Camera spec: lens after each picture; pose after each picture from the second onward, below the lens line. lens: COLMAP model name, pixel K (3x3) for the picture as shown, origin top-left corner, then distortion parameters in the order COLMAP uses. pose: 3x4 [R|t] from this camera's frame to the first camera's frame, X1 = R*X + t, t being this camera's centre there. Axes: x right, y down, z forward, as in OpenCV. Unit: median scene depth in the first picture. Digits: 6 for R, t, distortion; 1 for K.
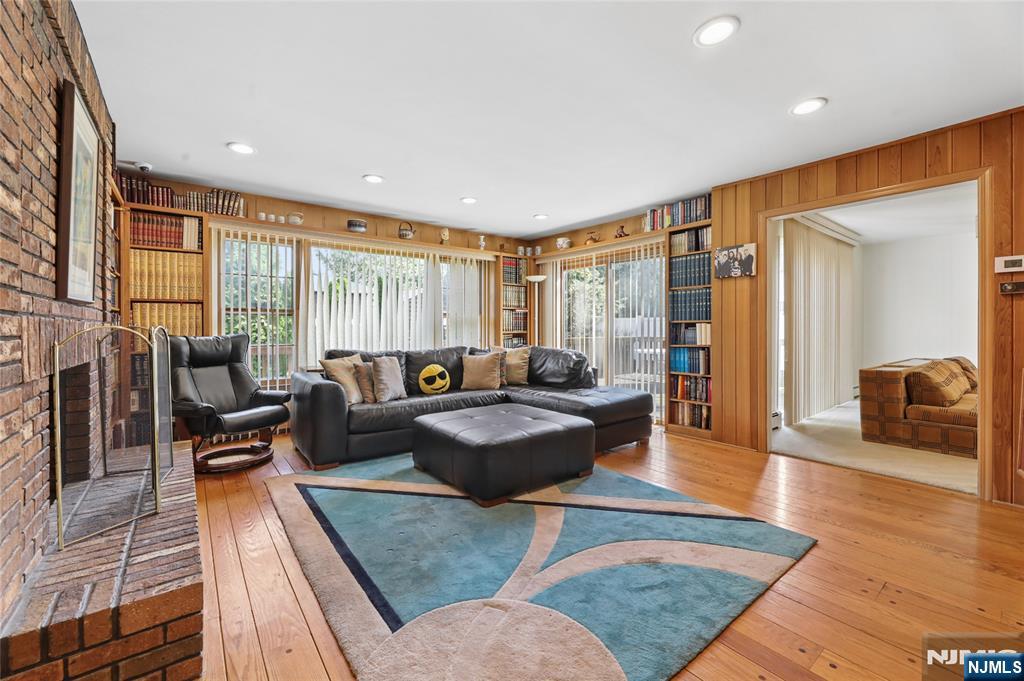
lens RADIAL K [[417.6, 0, 514.4], [0, 417.6, 326.5], [0, 0, 1]] dist [-0.001677, -0.000128]
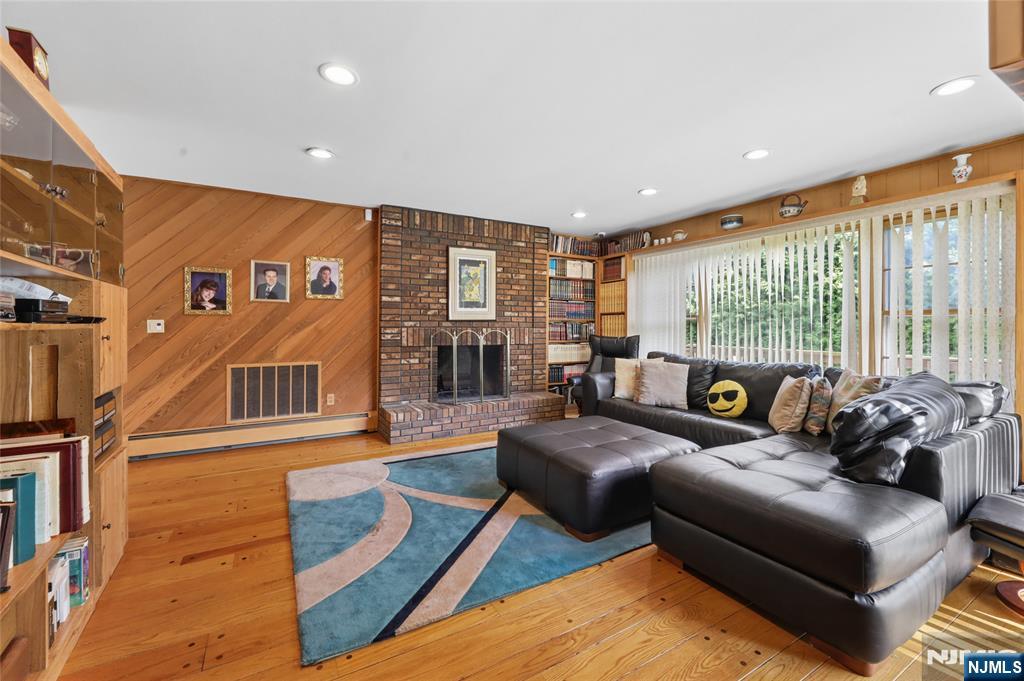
lens RADIAL K [[417.6, 0, 511.3], [0, 417.6, 323.6], [0, 0, 1]] dist [-0.001677, -0.000128]
pose [[-0.142949, 0.001582, -0.989729, 0.733911], [0.003137, 0.999994, 0.001145, -0.023081], [0.989725, -0.002941, -0.142953, 0.778798]]
